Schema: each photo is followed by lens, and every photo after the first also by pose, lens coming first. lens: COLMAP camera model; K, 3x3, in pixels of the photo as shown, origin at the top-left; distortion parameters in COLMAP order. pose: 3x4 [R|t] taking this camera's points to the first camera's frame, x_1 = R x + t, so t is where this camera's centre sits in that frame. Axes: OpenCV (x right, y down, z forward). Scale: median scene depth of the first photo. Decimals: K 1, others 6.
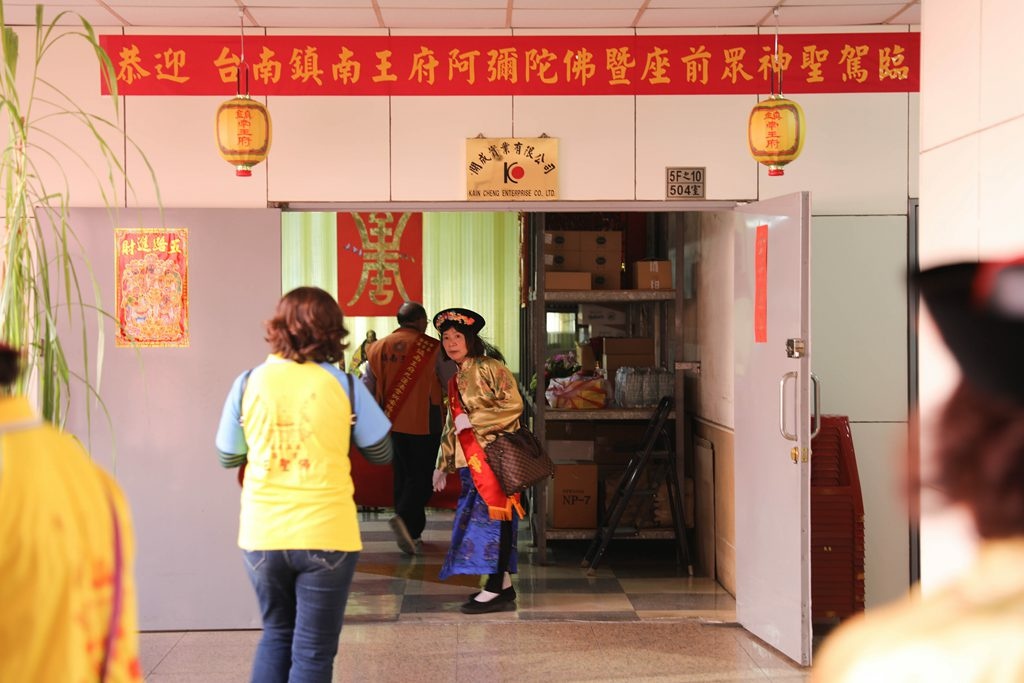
lens RADIAL K [[1861.8, 0, 511.6], [0, 1861.8, 342.6], [0, 0, 1]] dist [0.170900, 0.000000]
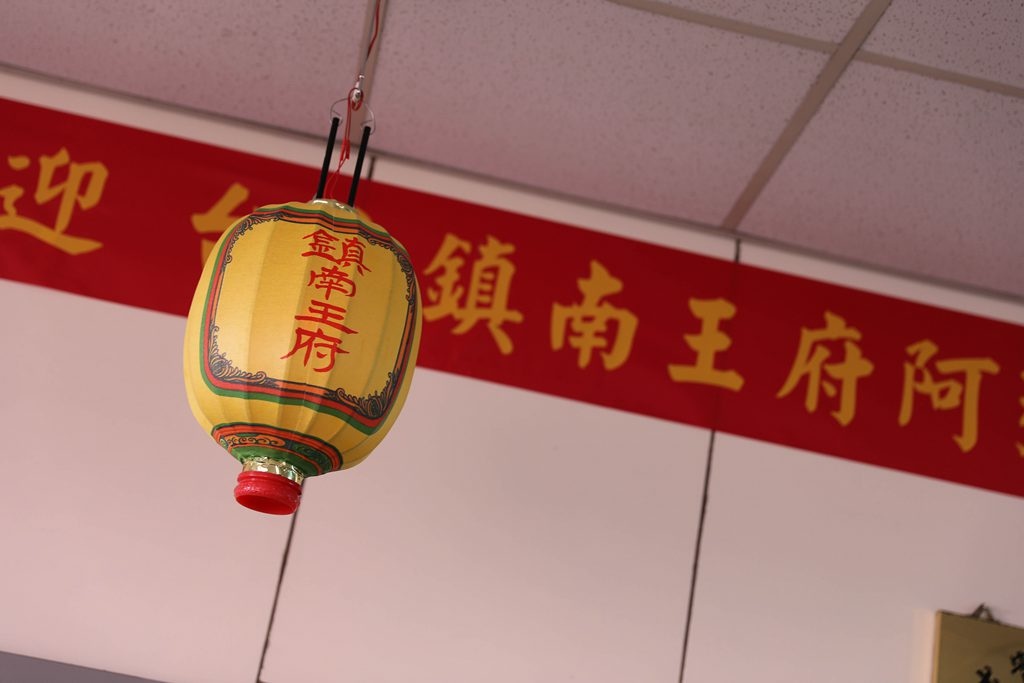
lens RADIAL K [[1861.8, 0, 514.5], [0, 1861.8, 342.3], [0, 0, 1]] dist [0.170900, 0.000000]
pose [[0.974799, 0.210969, 0.072513, -0.124105], [-0.167997, 0.908091, -0.383599, -0.018983], [-0.146776, 0.361750, 0.920648, 0.709587]]
